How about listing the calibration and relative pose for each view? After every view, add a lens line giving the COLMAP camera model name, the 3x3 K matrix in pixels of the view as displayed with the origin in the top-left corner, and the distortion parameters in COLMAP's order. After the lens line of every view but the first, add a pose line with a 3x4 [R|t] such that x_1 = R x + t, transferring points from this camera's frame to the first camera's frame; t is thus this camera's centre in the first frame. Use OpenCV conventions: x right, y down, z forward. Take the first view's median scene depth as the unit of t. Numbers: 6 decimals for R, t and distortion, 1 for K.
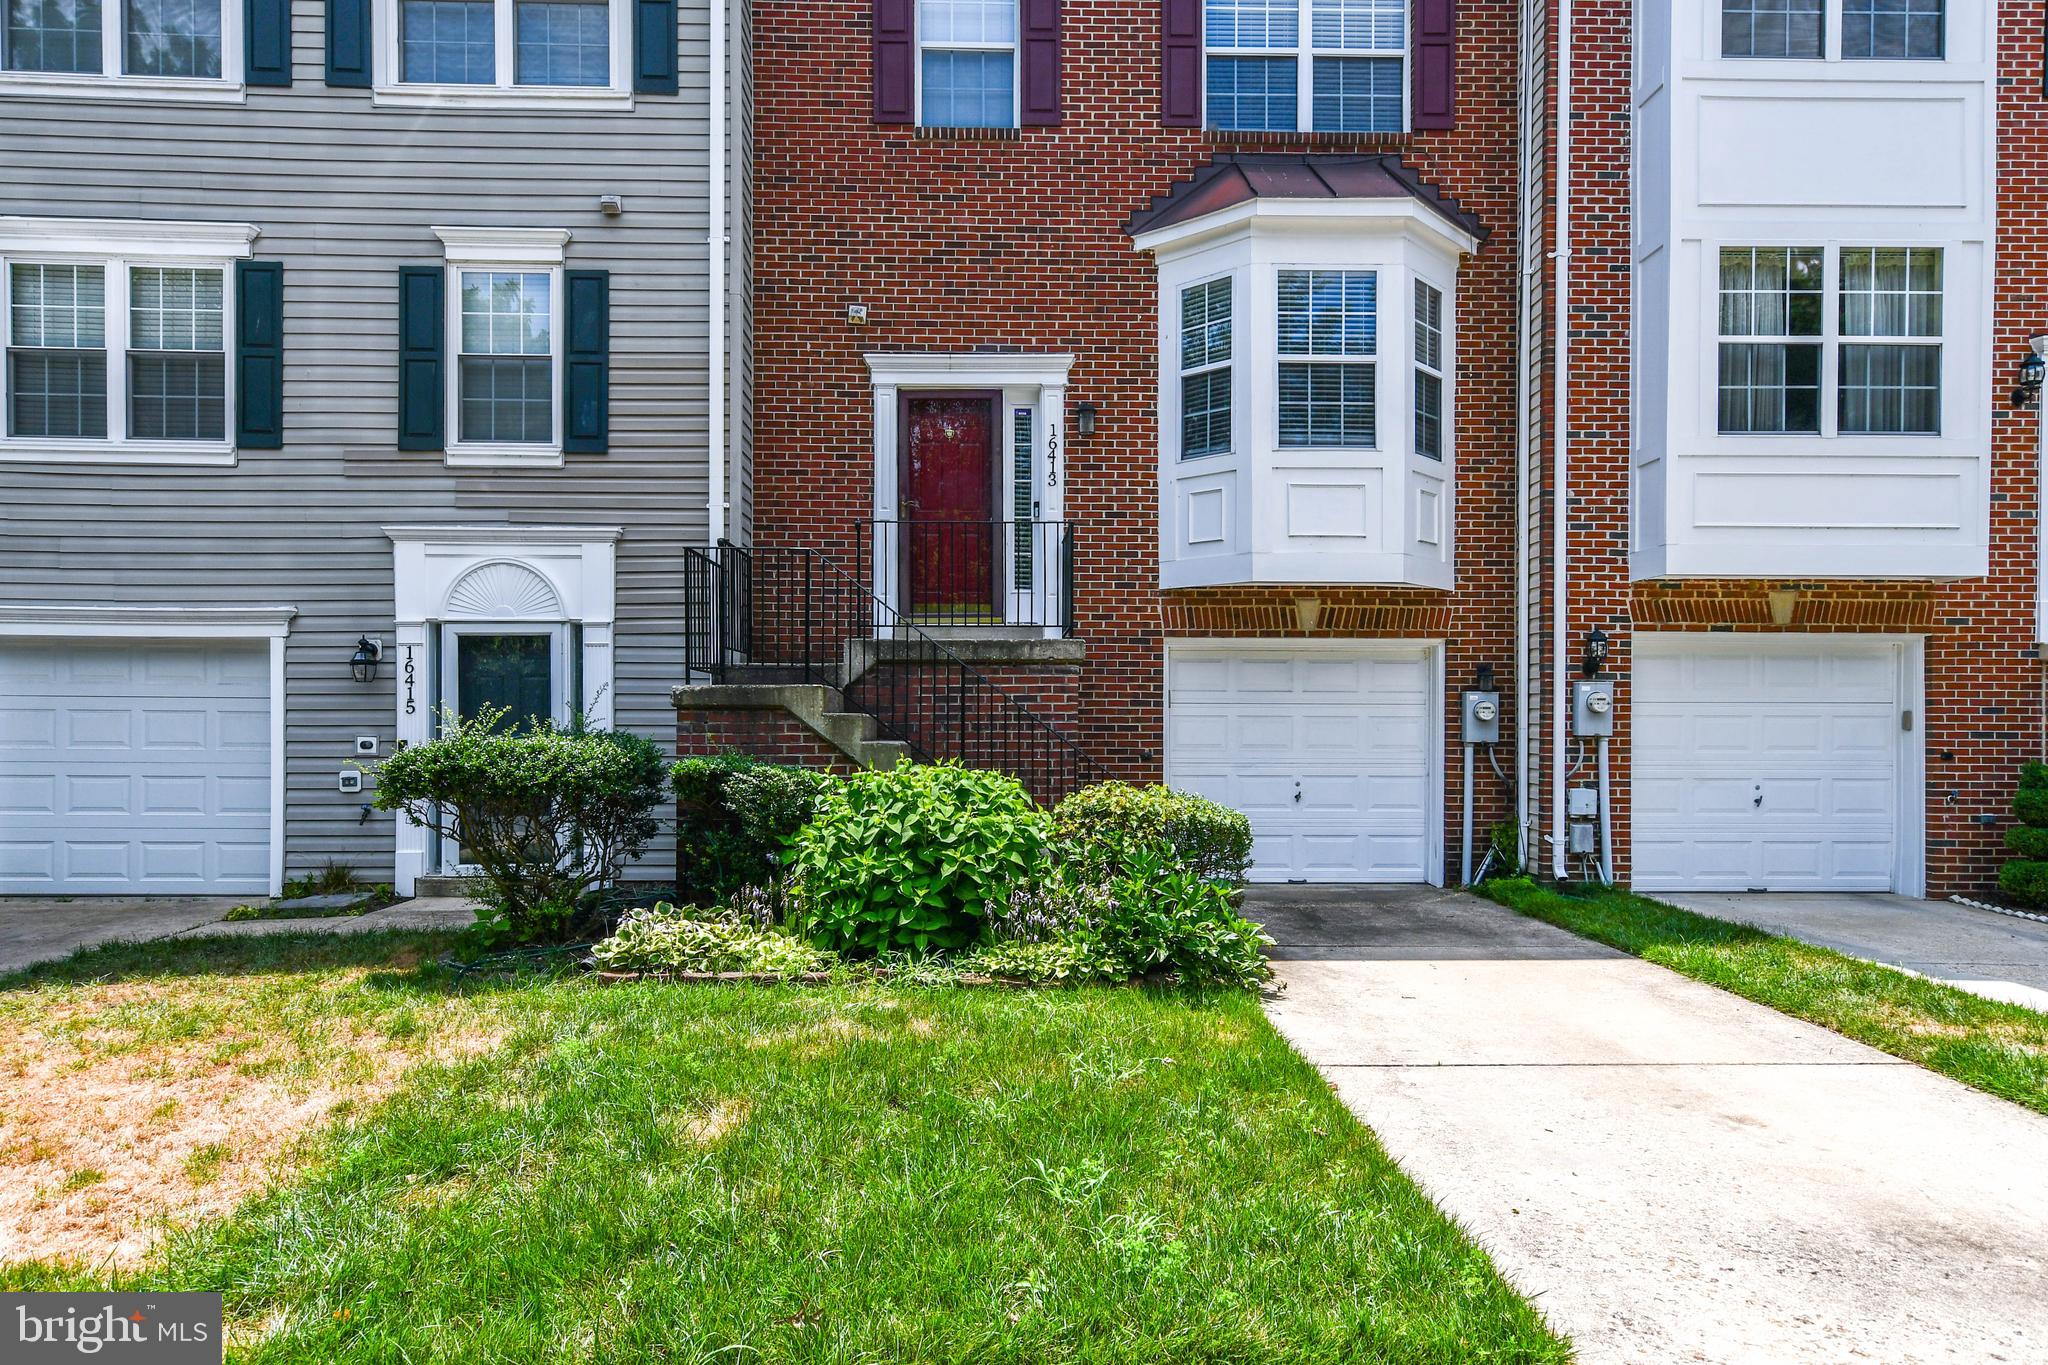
lens RADIAL K [[1206.9, 0, 1033.0], [0, 1206.9, 706.3], [0, 0, 1]] dist [0.006080, 0.002875]
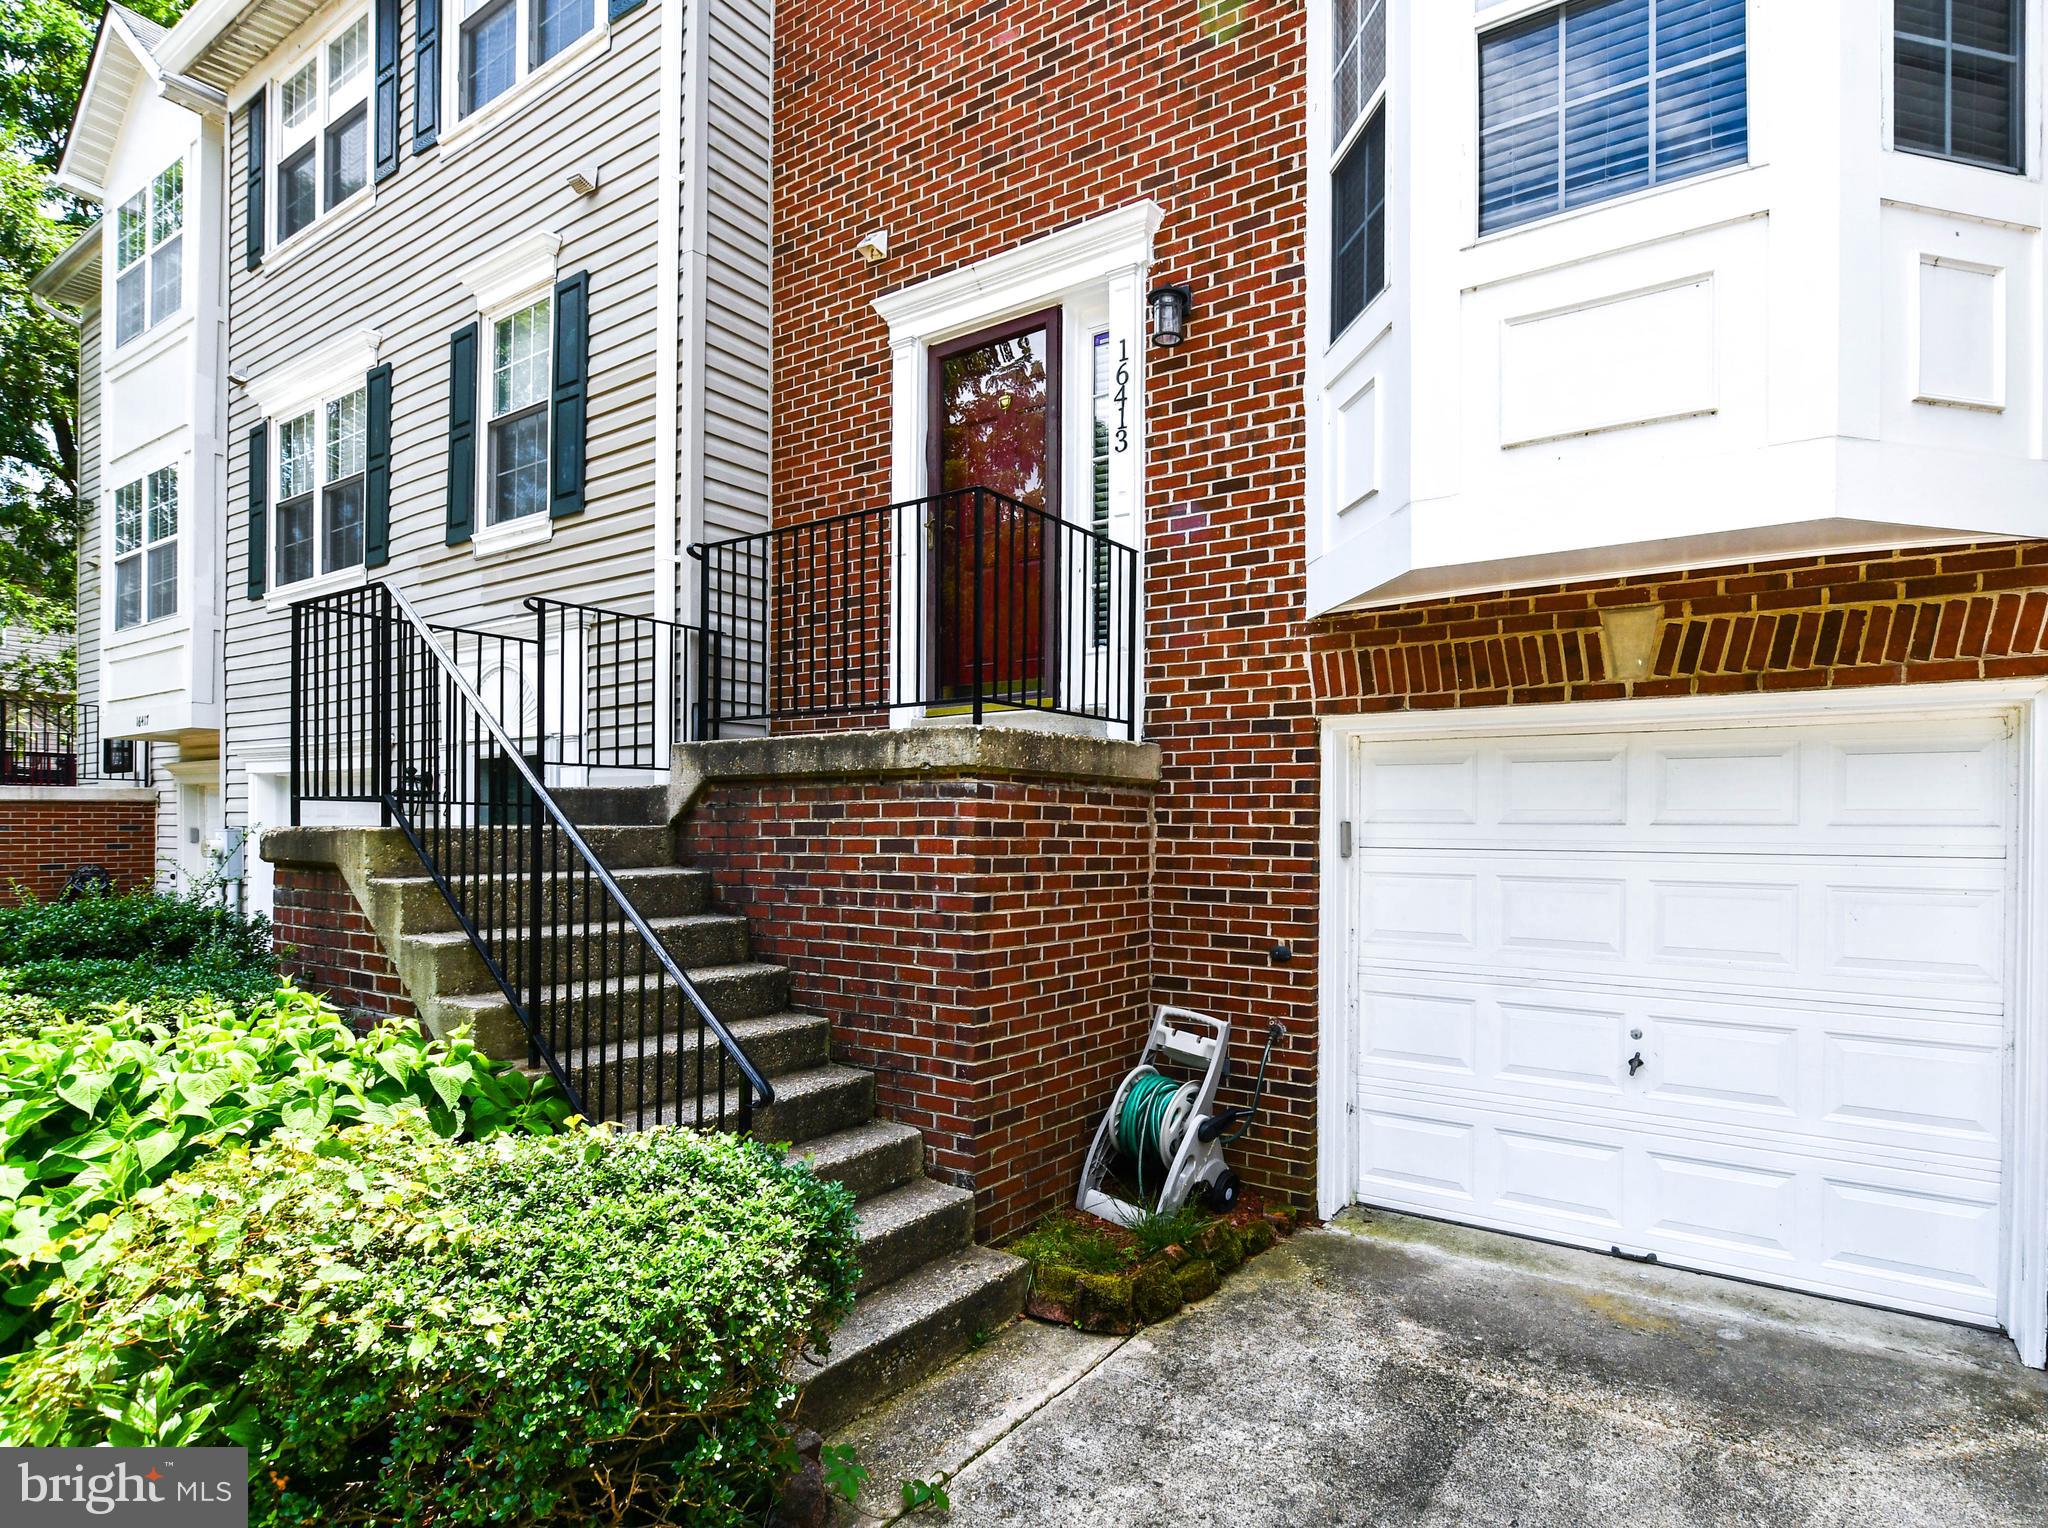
lens RADIAL K [[1047.2, 0, 1168.3], [0, 1047.2, 826.8], [0, 0, 1]] dist [-0.005849, -0.000384]
pose [[0.842146, 0.002290, -0.539245, 0.292835], [0.003219, 0.999952, 0.009273, -0.016087], [0.539240, -0.009545, 0.842098, 0.611433]]
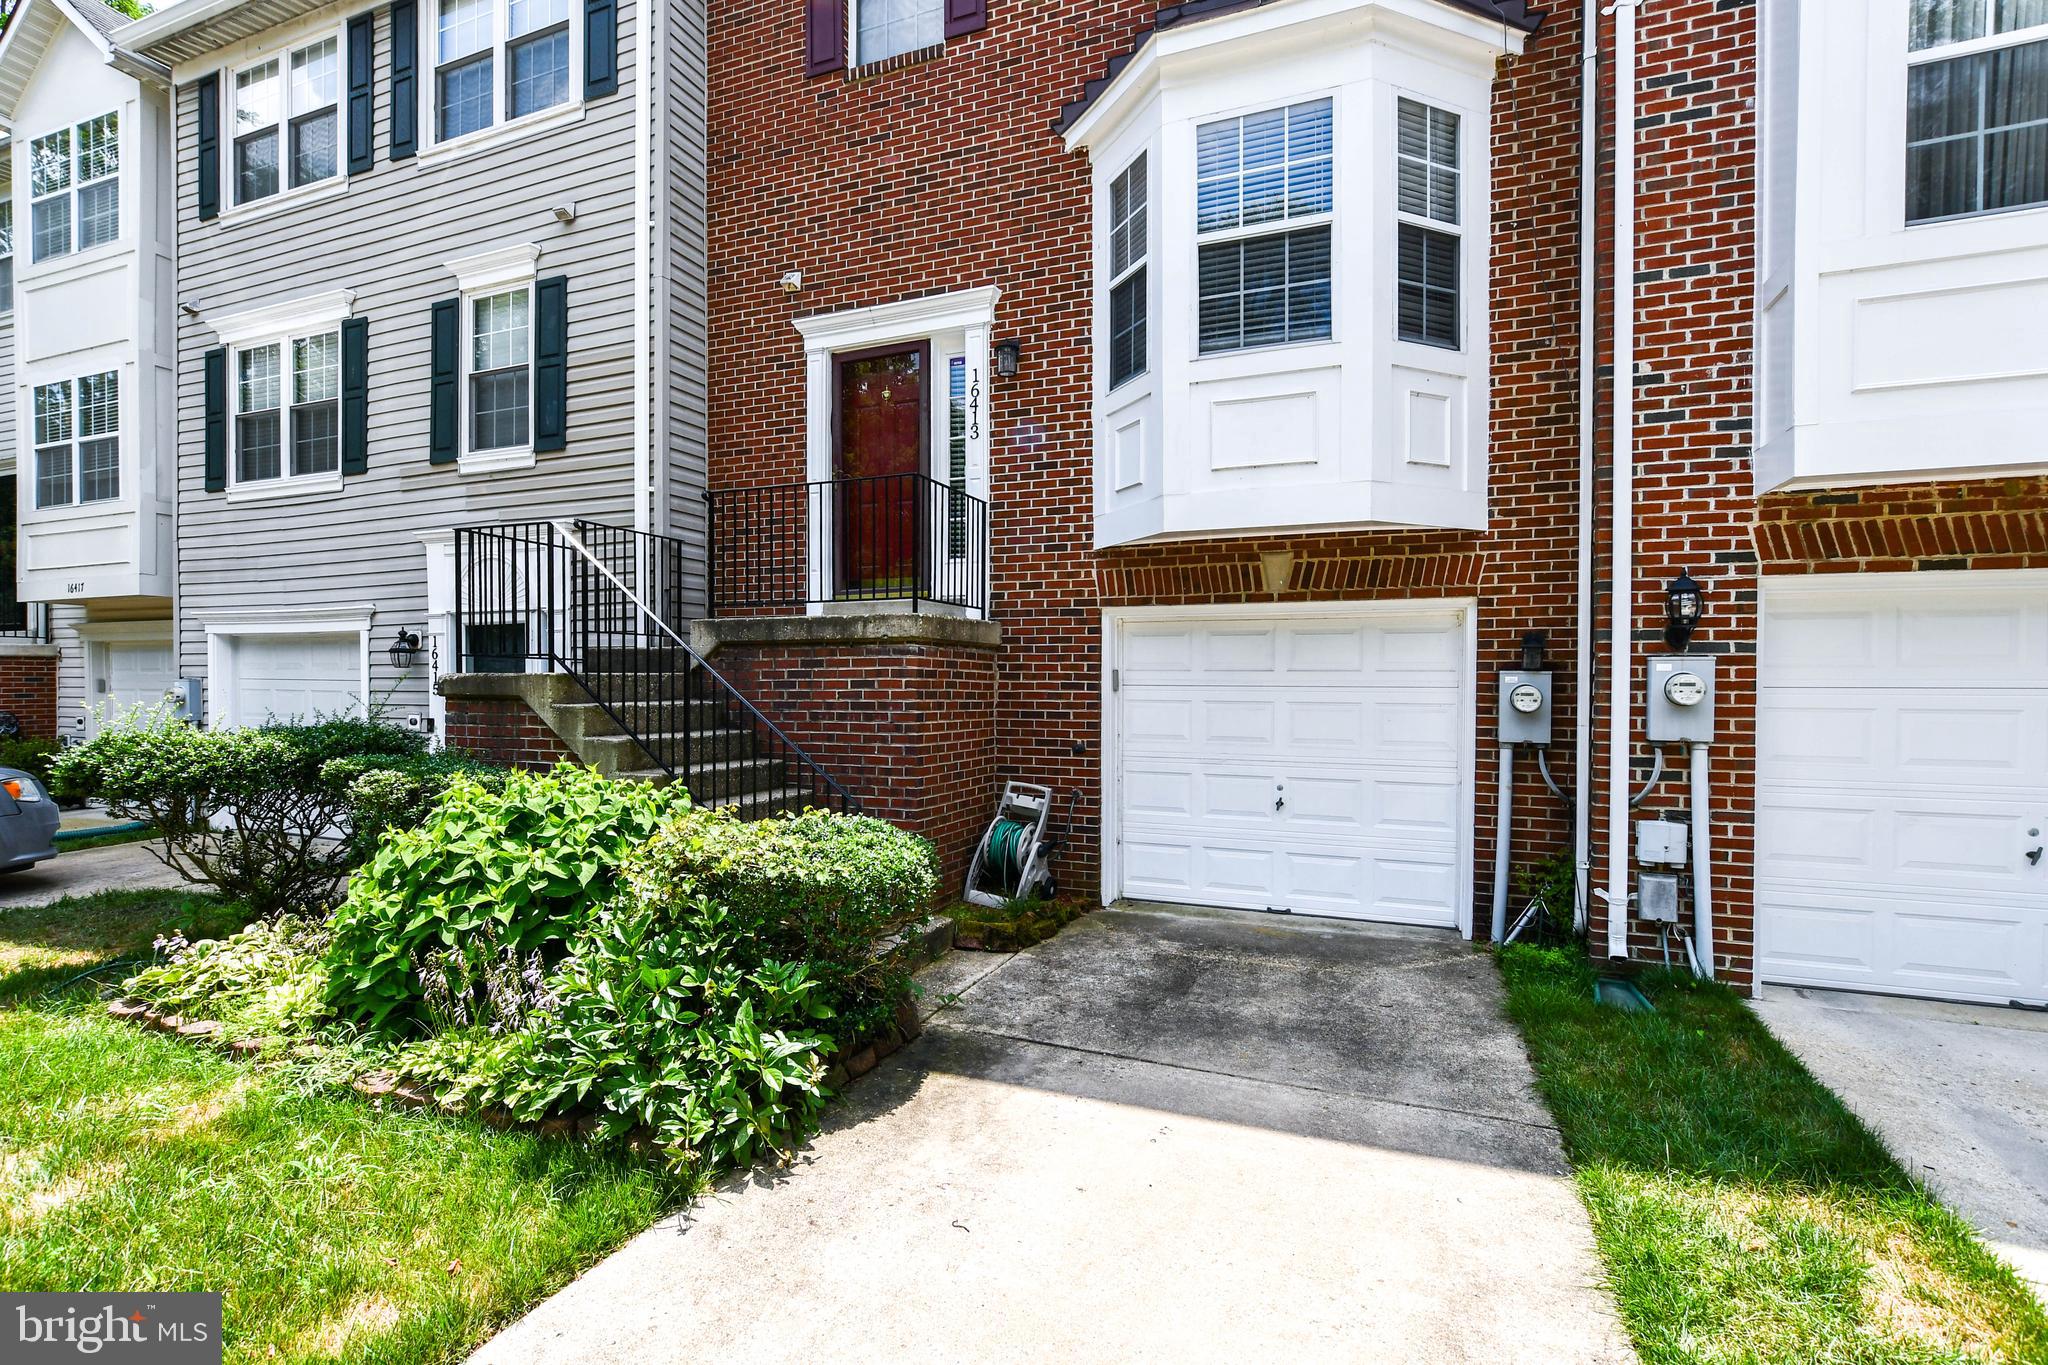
lens RADIAL K [[946.6, 0, 1024.0], [0, 946.6, 682.5], [0, 0, 1]] dist [-0.009666, 0.000392]
pose [[0.916805, 0.001013, -0.399334, 0.326170], [0.004654, 0.999902, 0.013220, -0.014050], [0.399308, -0.013978, 0.916710, 0.381354]]
